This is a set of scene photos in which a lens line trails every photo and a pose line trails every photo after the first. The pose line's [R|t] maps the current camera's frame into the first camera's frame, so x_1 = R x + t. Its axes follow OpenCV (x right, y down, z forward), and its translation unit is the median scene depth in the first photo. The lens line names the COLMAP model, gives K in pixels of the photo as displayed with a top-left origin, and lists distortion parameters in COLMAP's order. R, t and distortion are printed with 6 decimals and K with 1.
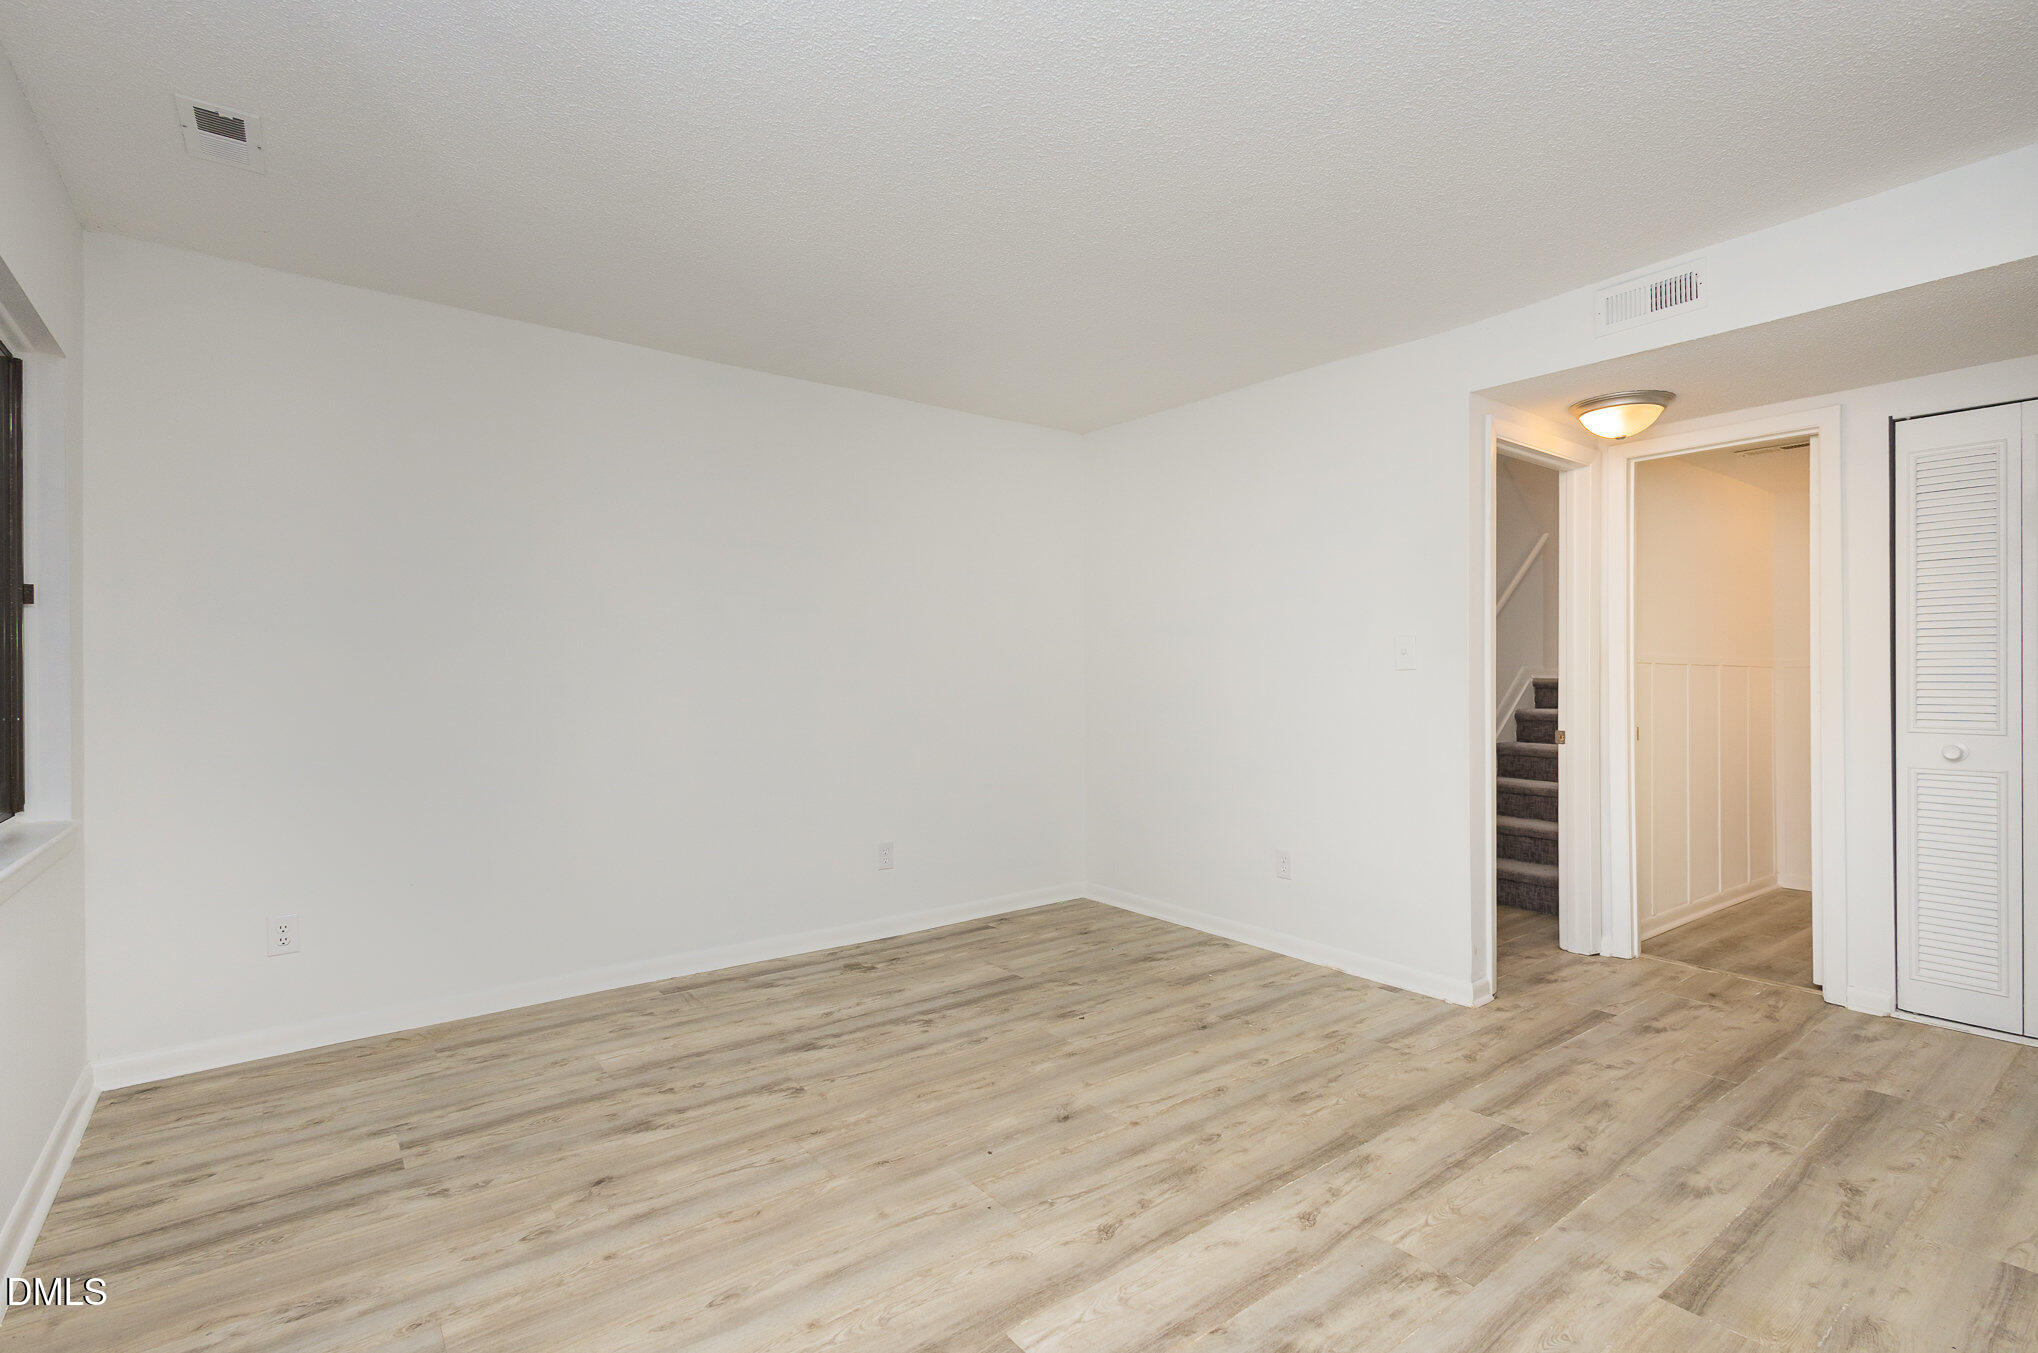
lens RADIAL K [[944.2, 0, 1017.9], [0, 944.2, 675.4], [0, 0, 1]] dist [0.011374, -0.000657]
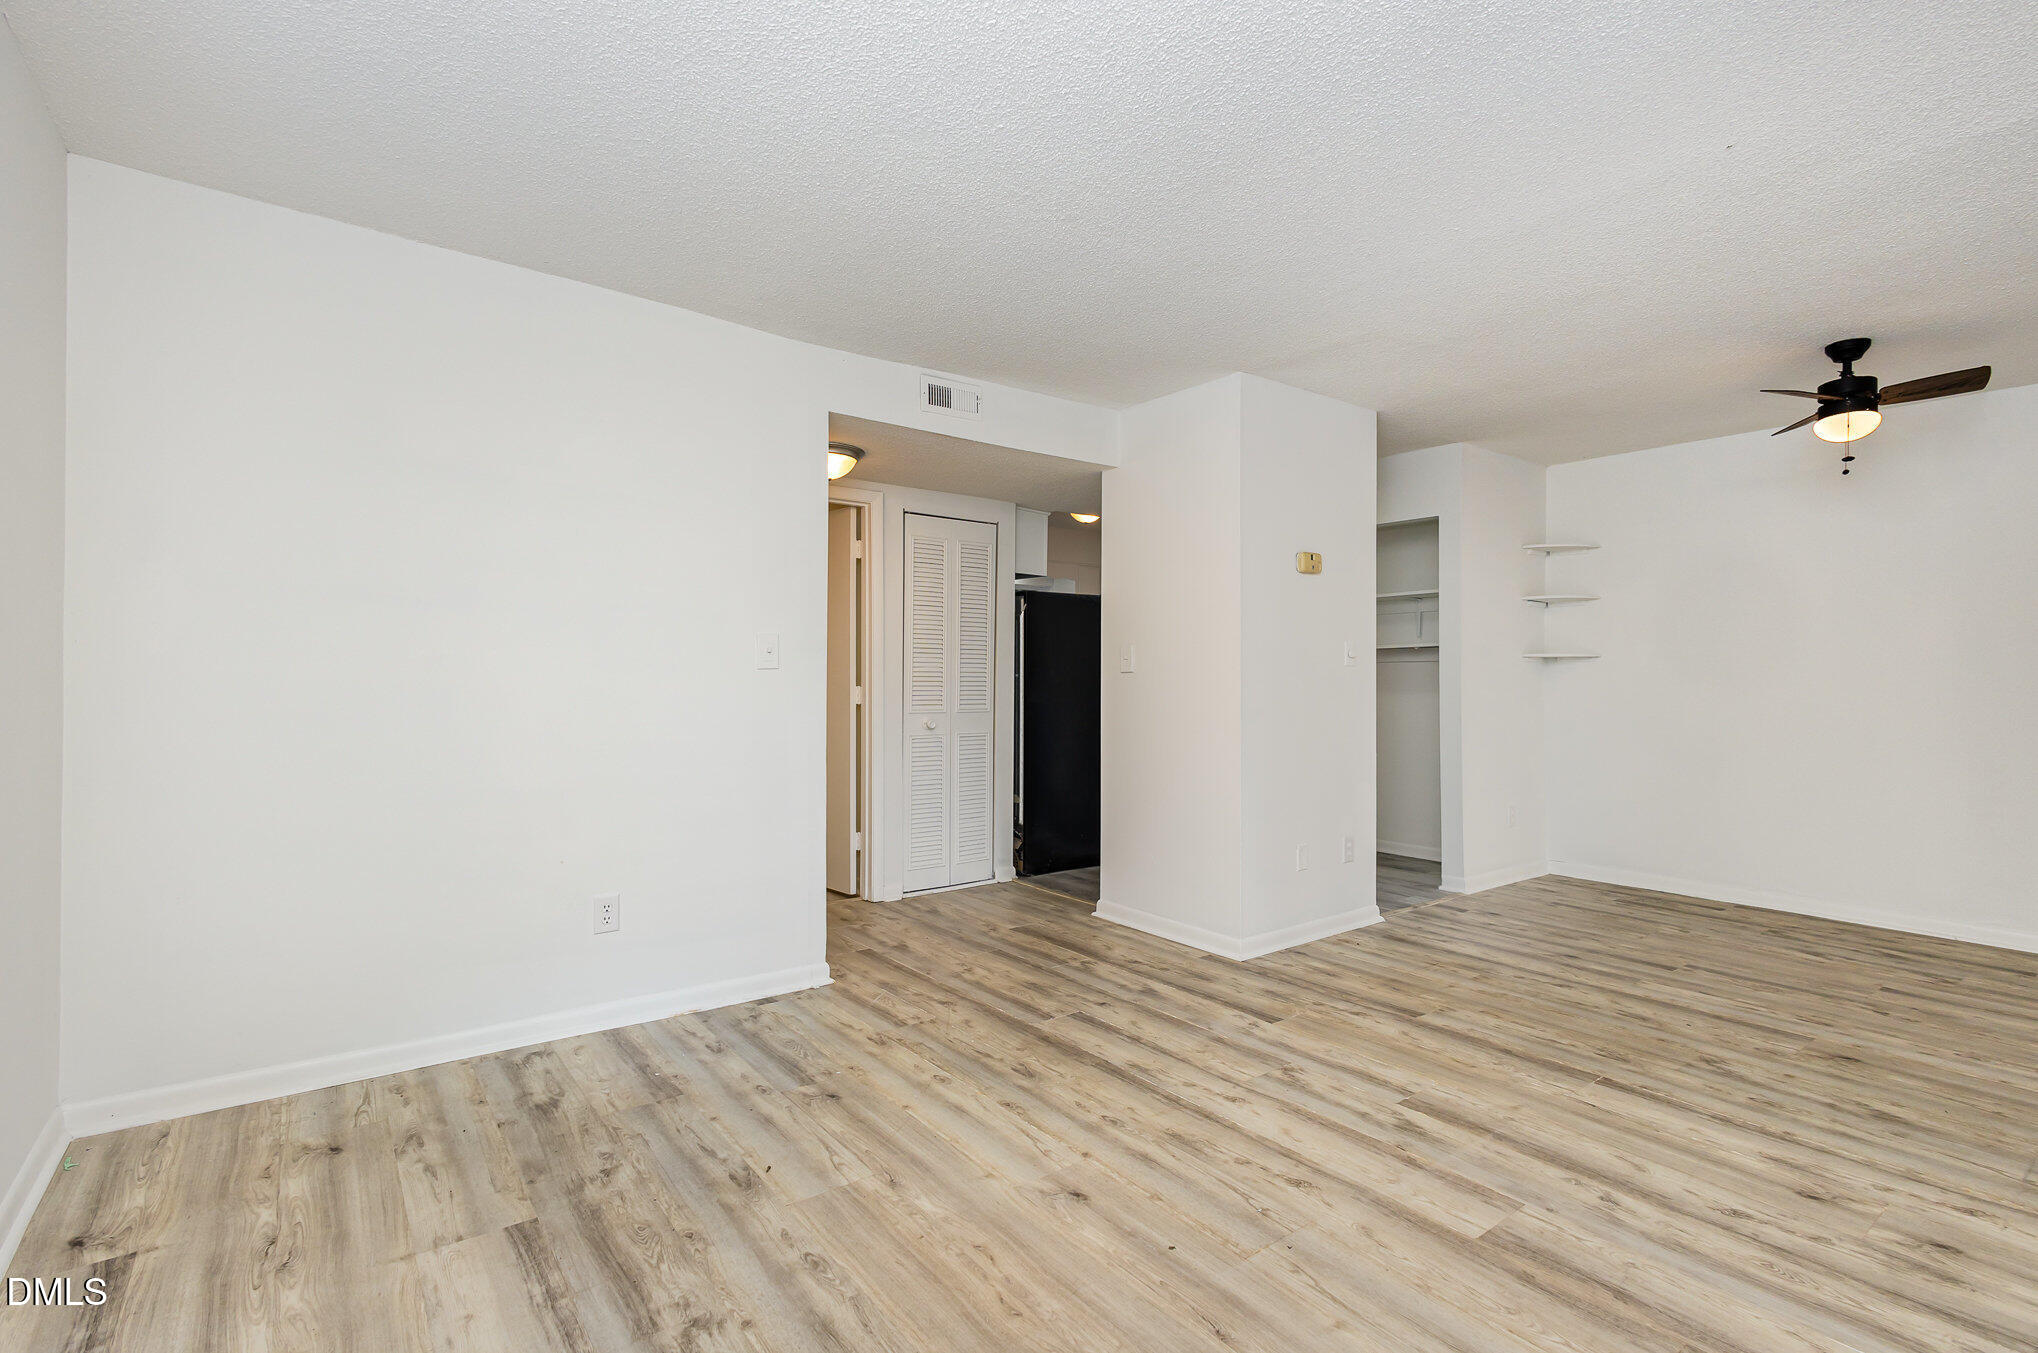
lens RADIAL K [[944.2, 0, 1024.3], [0, 944.2, 670.1], [0, 0, 1]] dist [0.011374, -0.000657]
pose [[0.007204, 0.010944, 0.999914, -0.719038], [-0.008431, 0.999905, -0.010883, 0.005022], [-0.999939, -0.008352, 0.007295, 0.932105]]
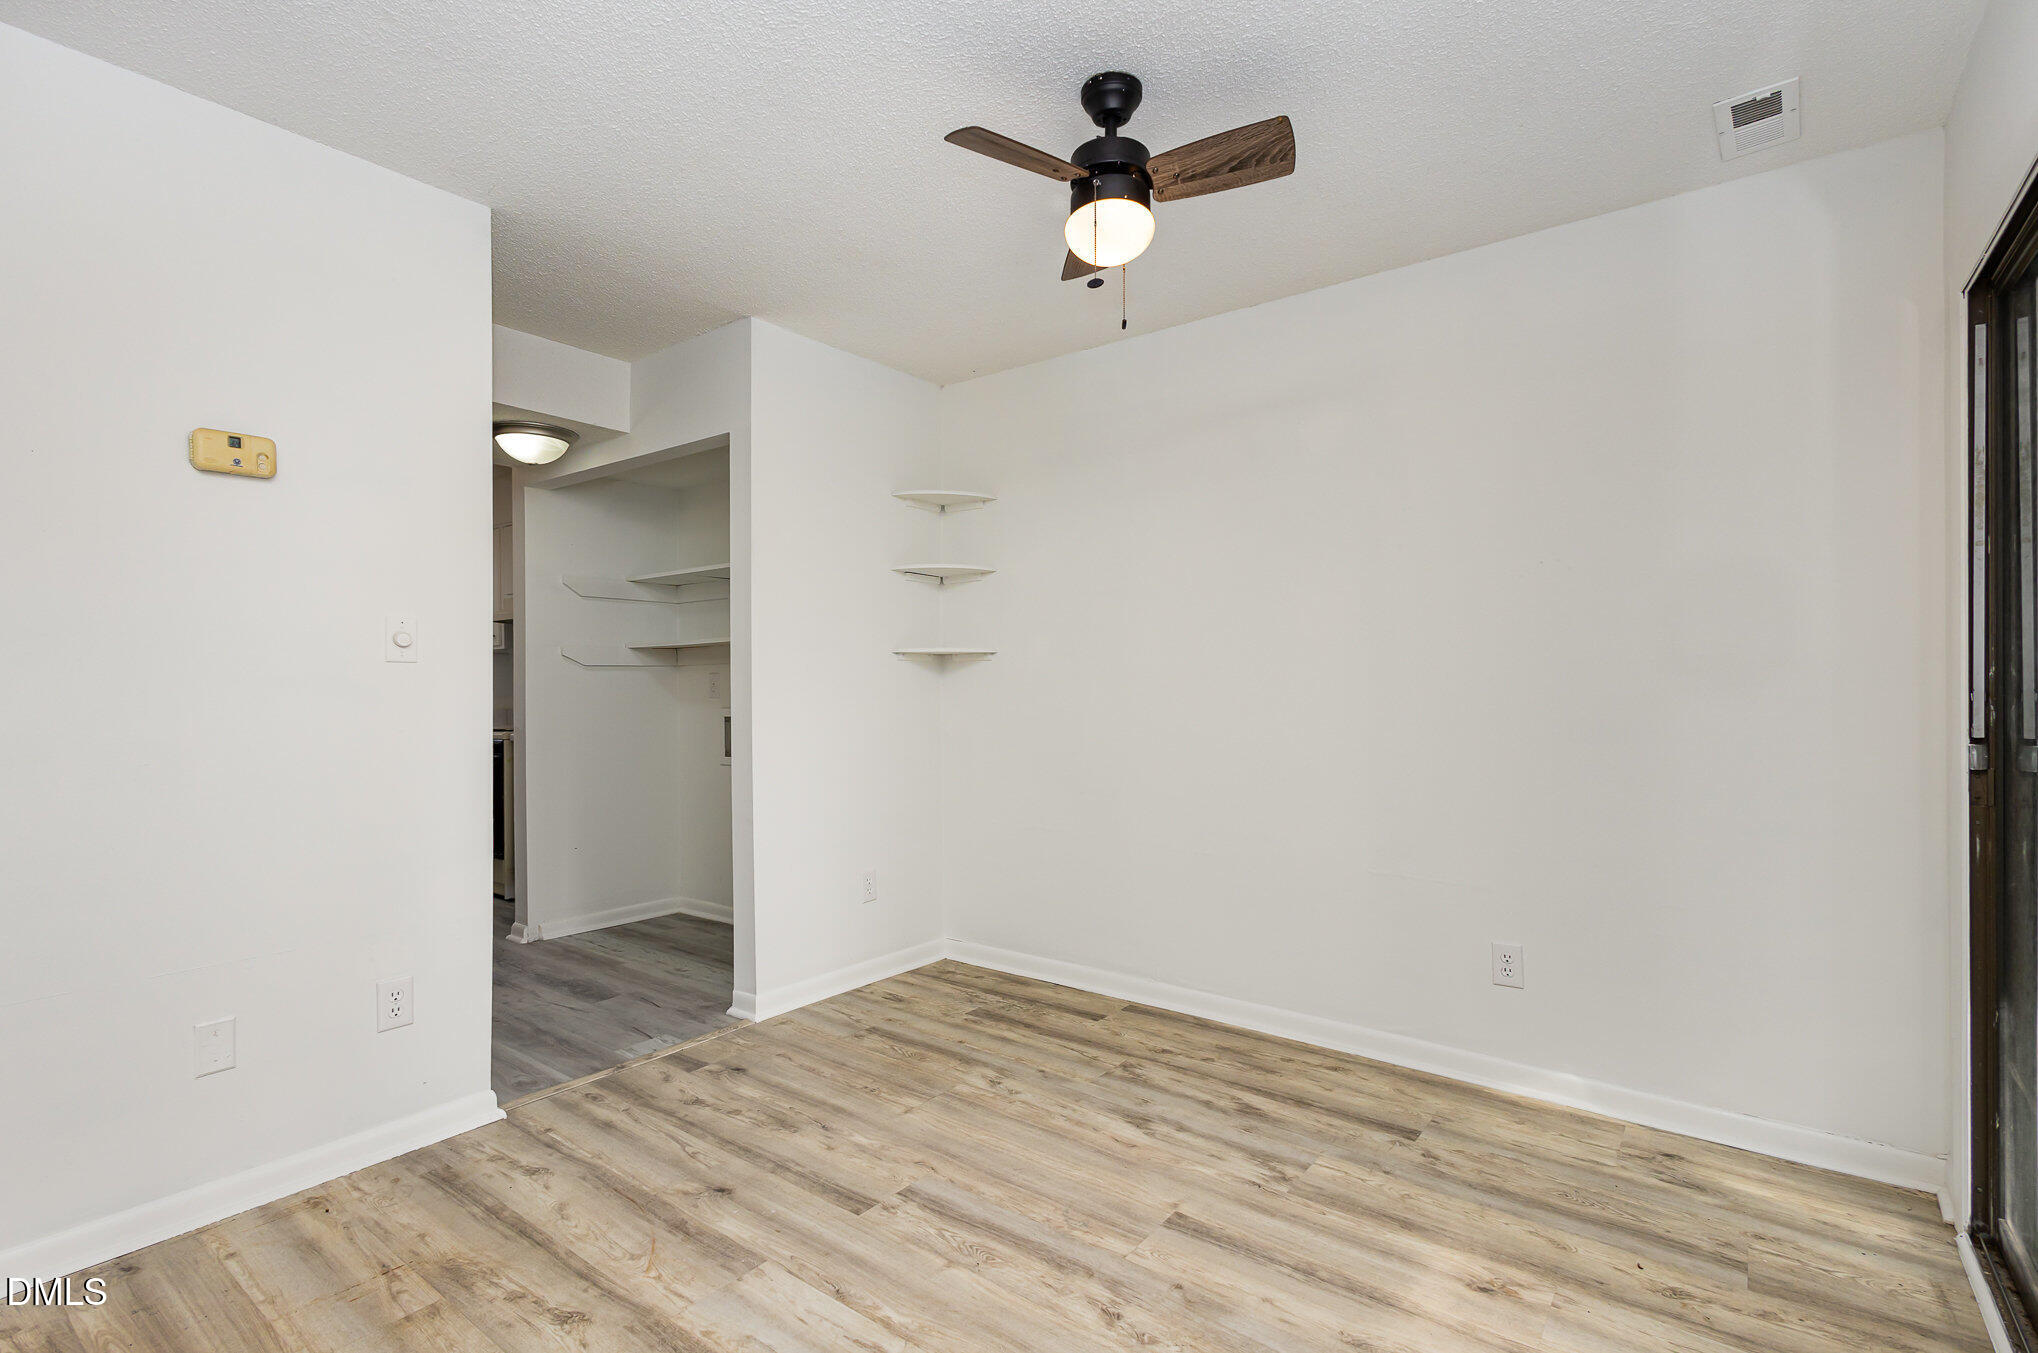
lens RADIAL K [[944.2, 0, 1013.4], [0, 944.2, 690.0], [0, 0, 1]] dist [0.011374, -0.000657]
pose [[-0.252972, 0.002960, 0.967469, -0.656513], [0.003607, 0.999991, -0.002116, 0.004806], [-0.967467, 0.002955, -0.252980, 0.846236]]
